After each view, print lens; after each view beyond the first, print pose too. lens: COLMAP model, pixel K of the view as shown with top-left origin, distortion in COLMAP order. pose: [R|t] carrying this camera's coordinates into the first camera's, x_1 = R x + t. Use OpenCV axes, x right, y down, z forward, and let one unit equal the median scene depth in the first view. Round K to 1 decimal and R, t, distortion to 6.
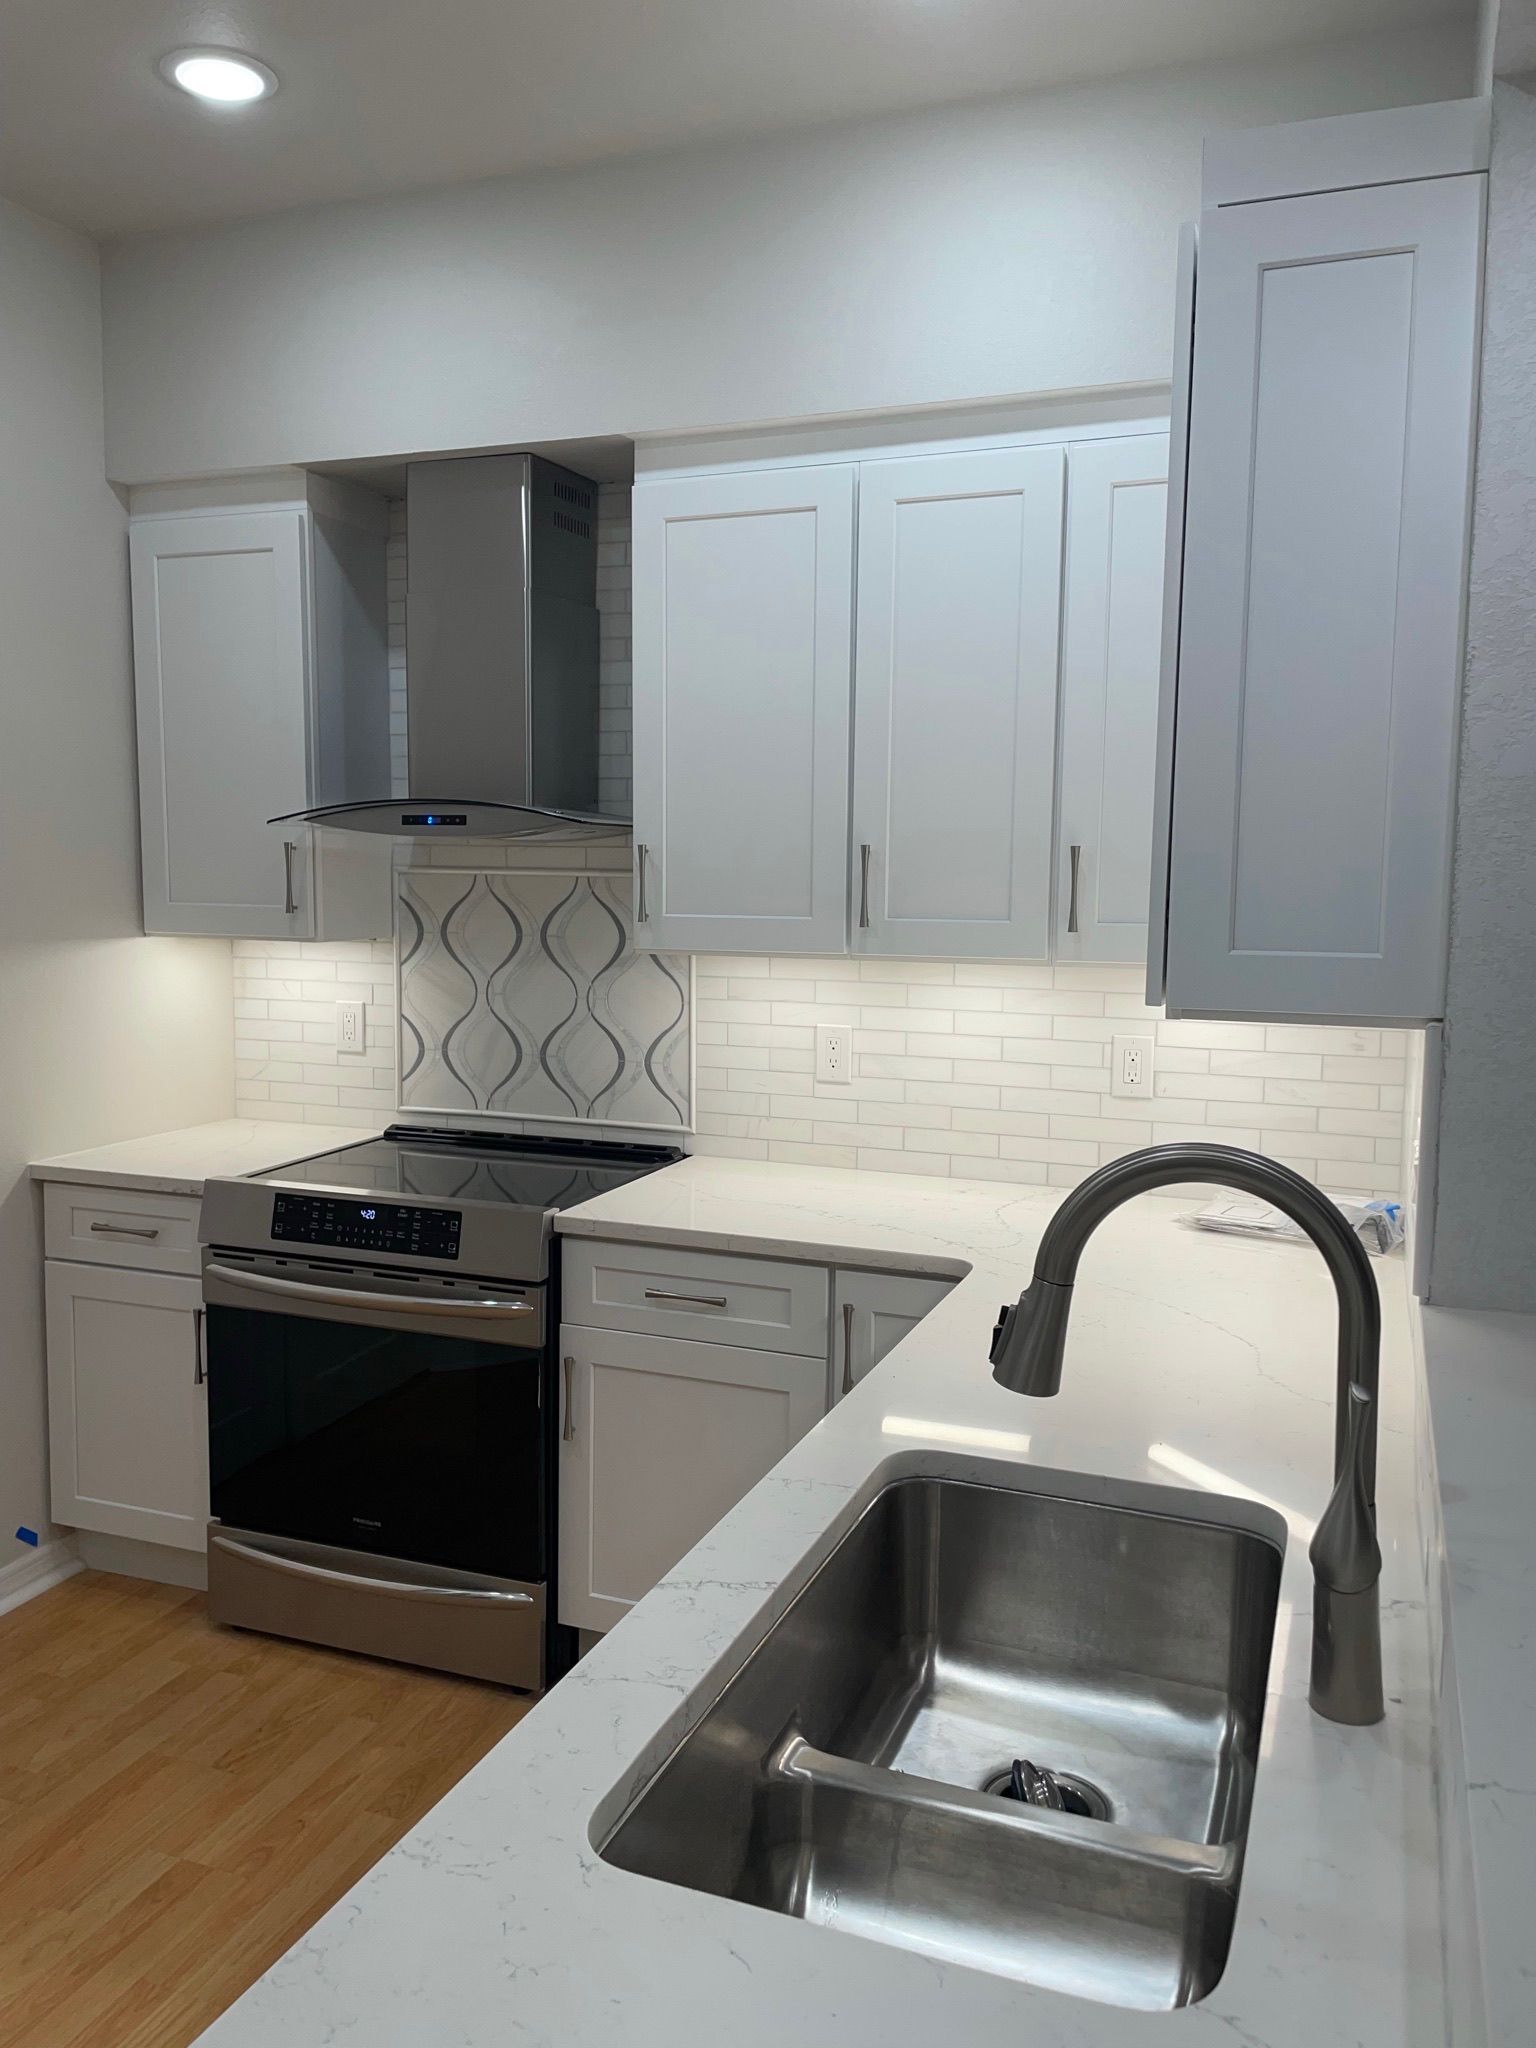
lens RADIAL K [[1535.4, 0, 775.1], [0, 1535.4, 1019.5], [0, 0, 1]] dist [0.106418, -0.158564]
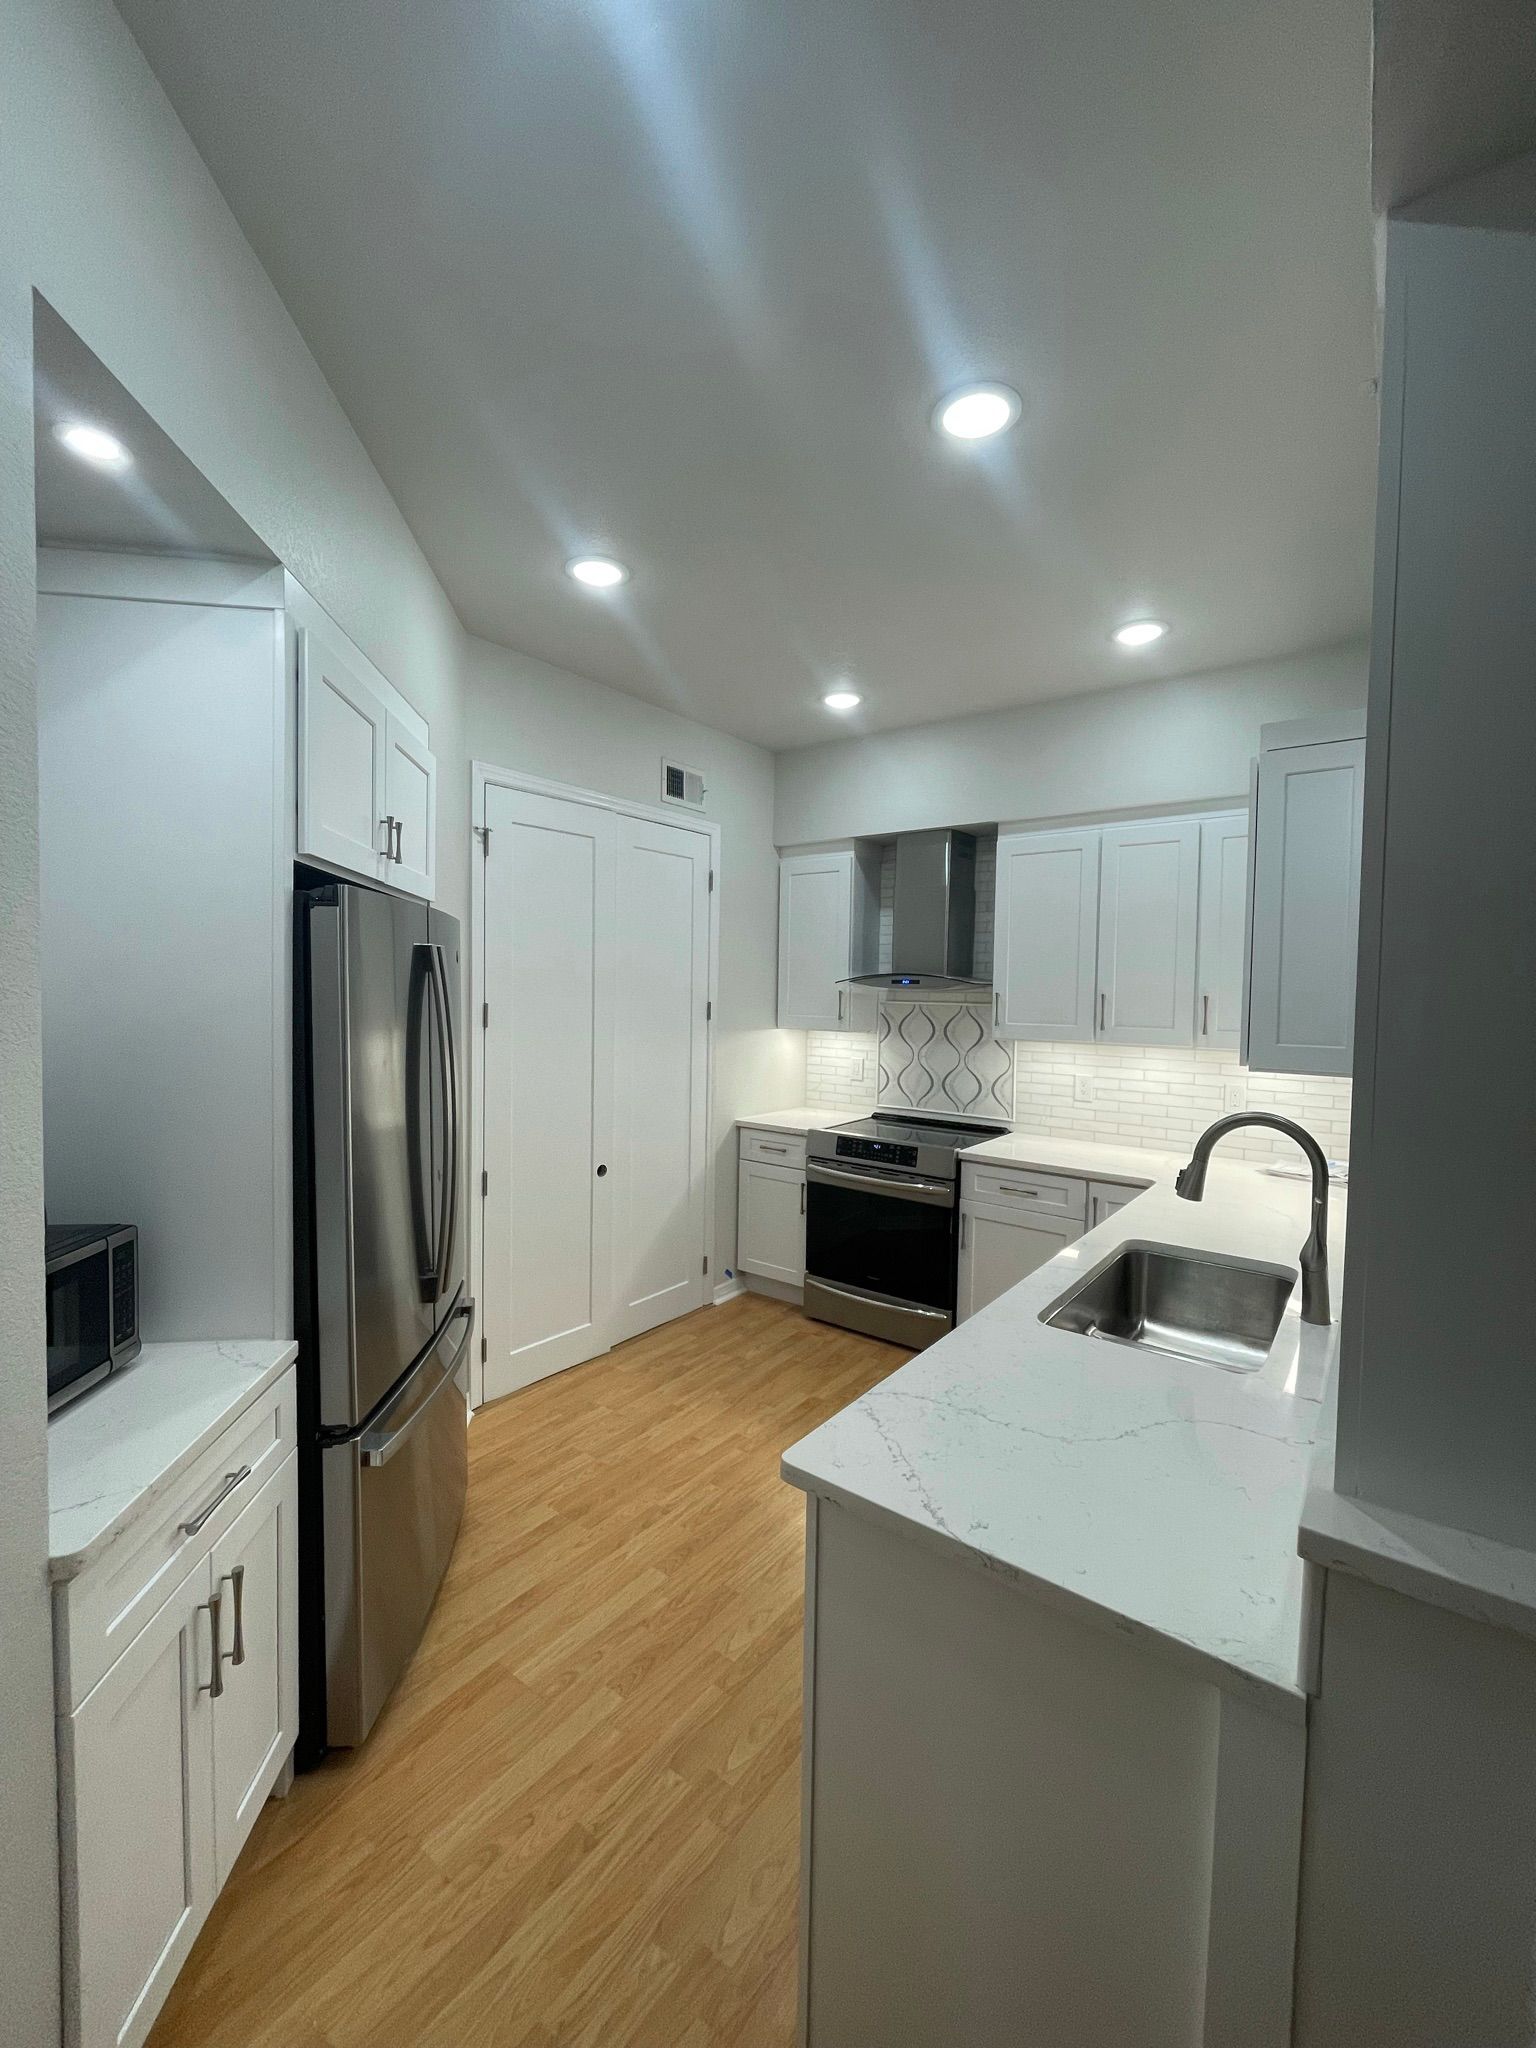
lens RADIAL K [[837.1, 0, 769.0], [0, 837.1, 1020.2], [0, 0, 1]] dist [-0.000167, -0.000182]
pose [[0.959550, 0.015330, -0.281119, -0.058844], [-0.033536, 0.997631, -0.060068, 0.013263], [0.279532, 0.067066, 0.957791, -0.274989]]
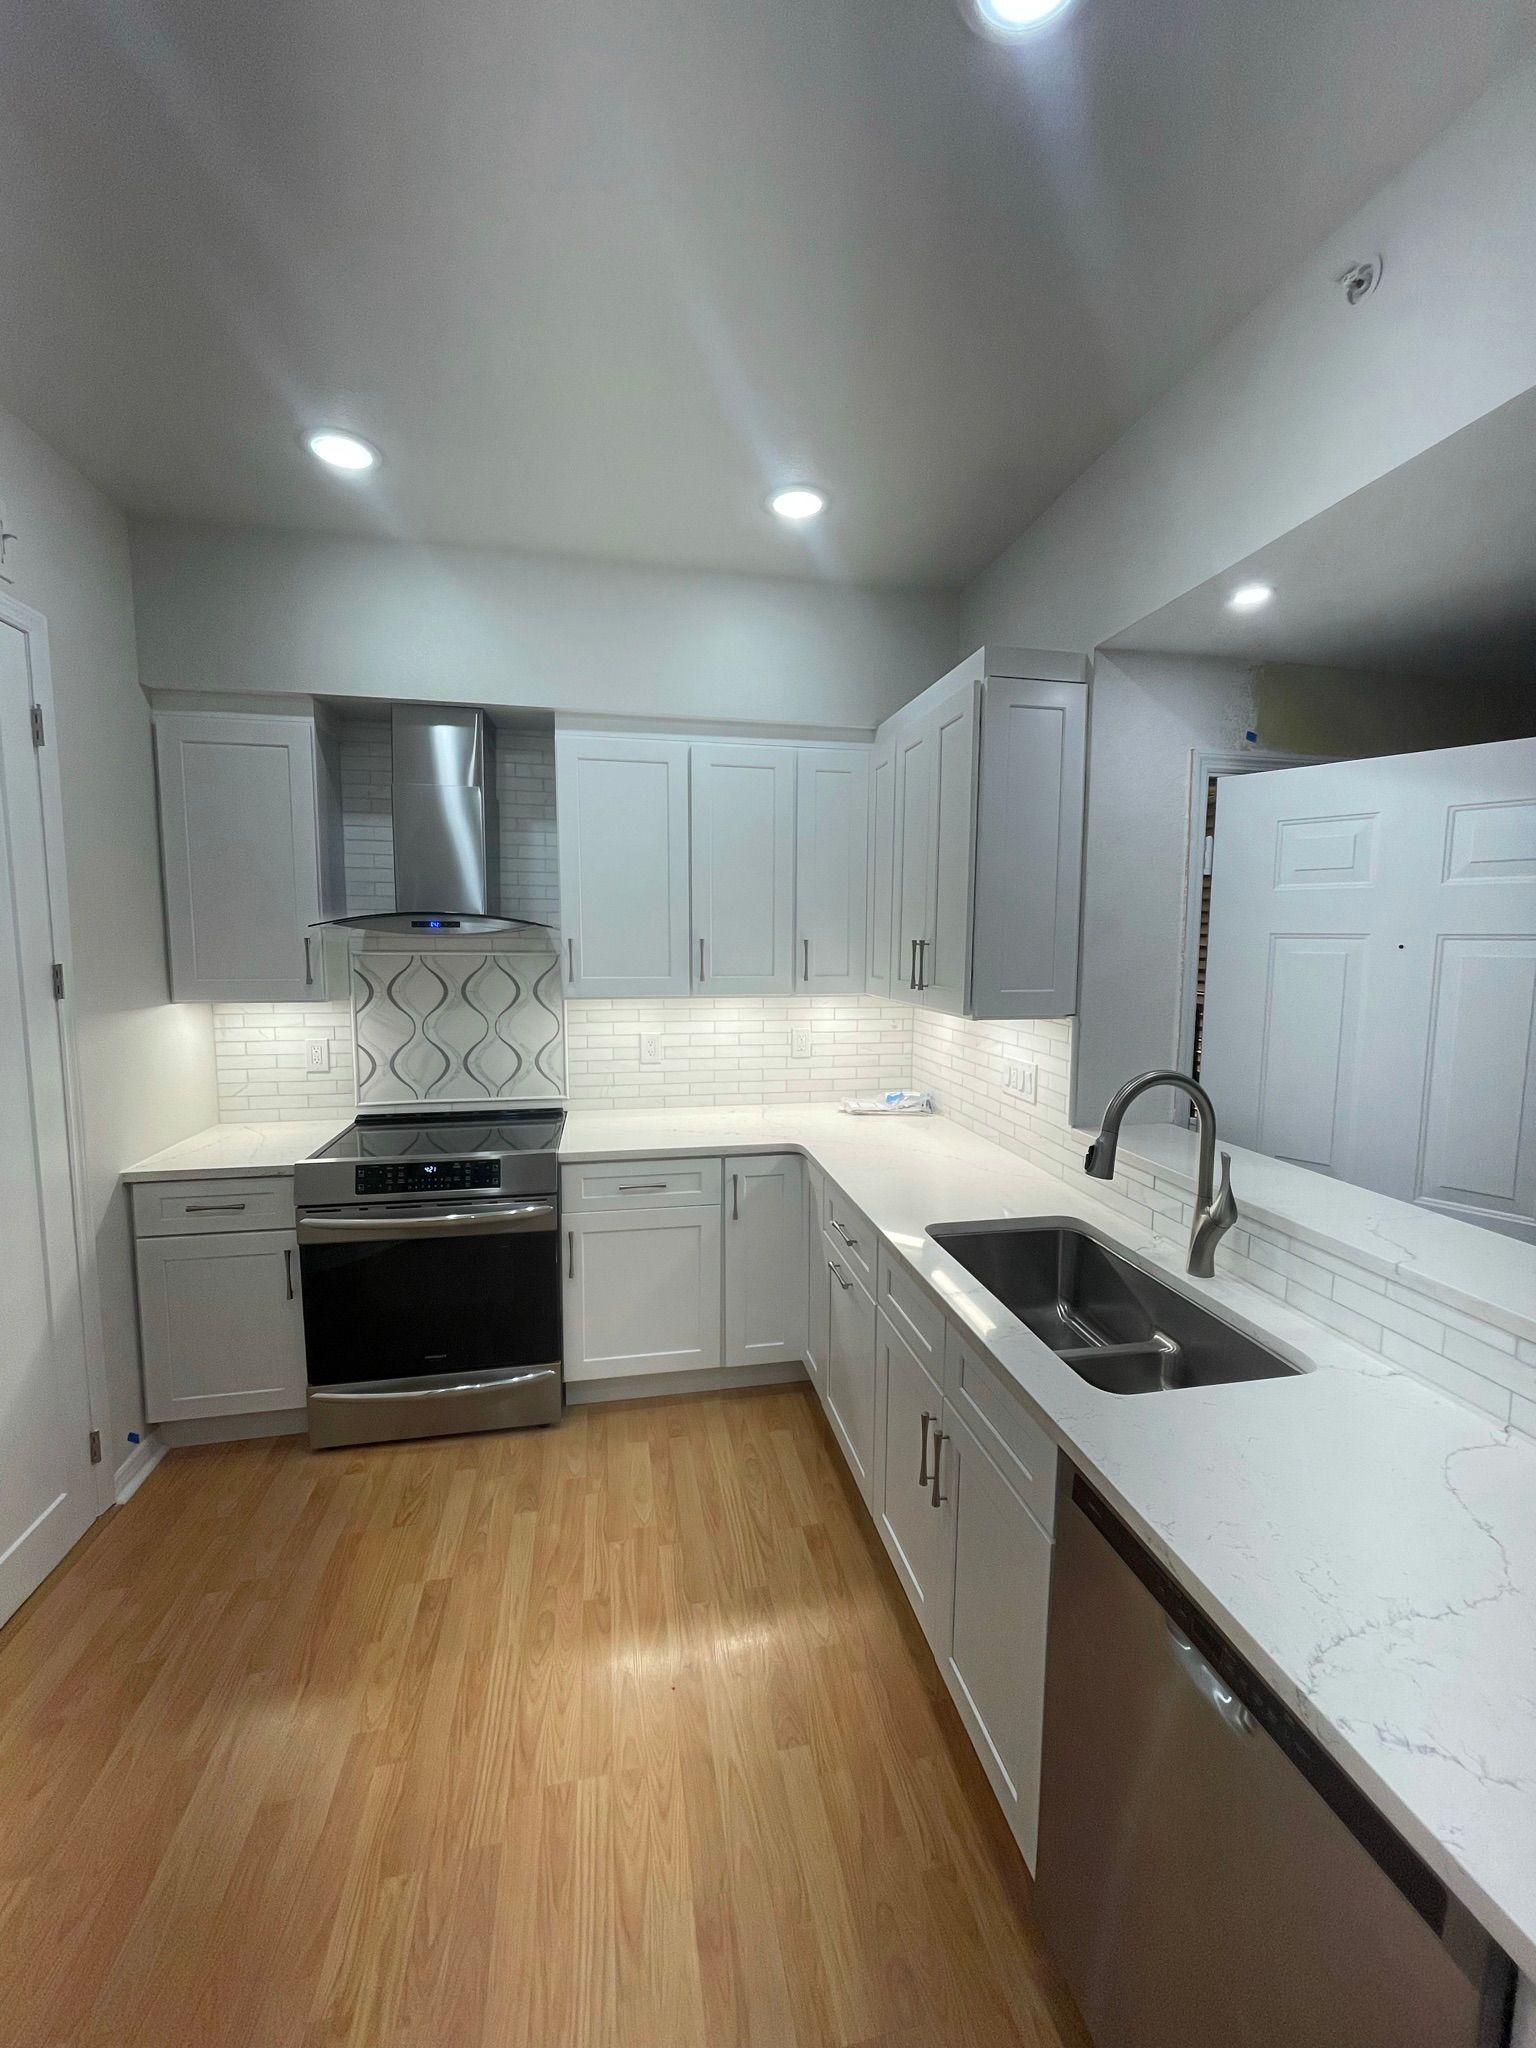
lens RADIAL K [[837.1, 0, 769.0], [0, 837.1, 1020.2], [0, 0, 1]] dist [-0.000167, -0.000182]
pose [[0.843104, -0.061653, 0.534205, -0.393355], [0.056903, 0.998057, 0.025380, -0.029894], [-0.534731, 0.009000, 0.844974, 0.063537]]
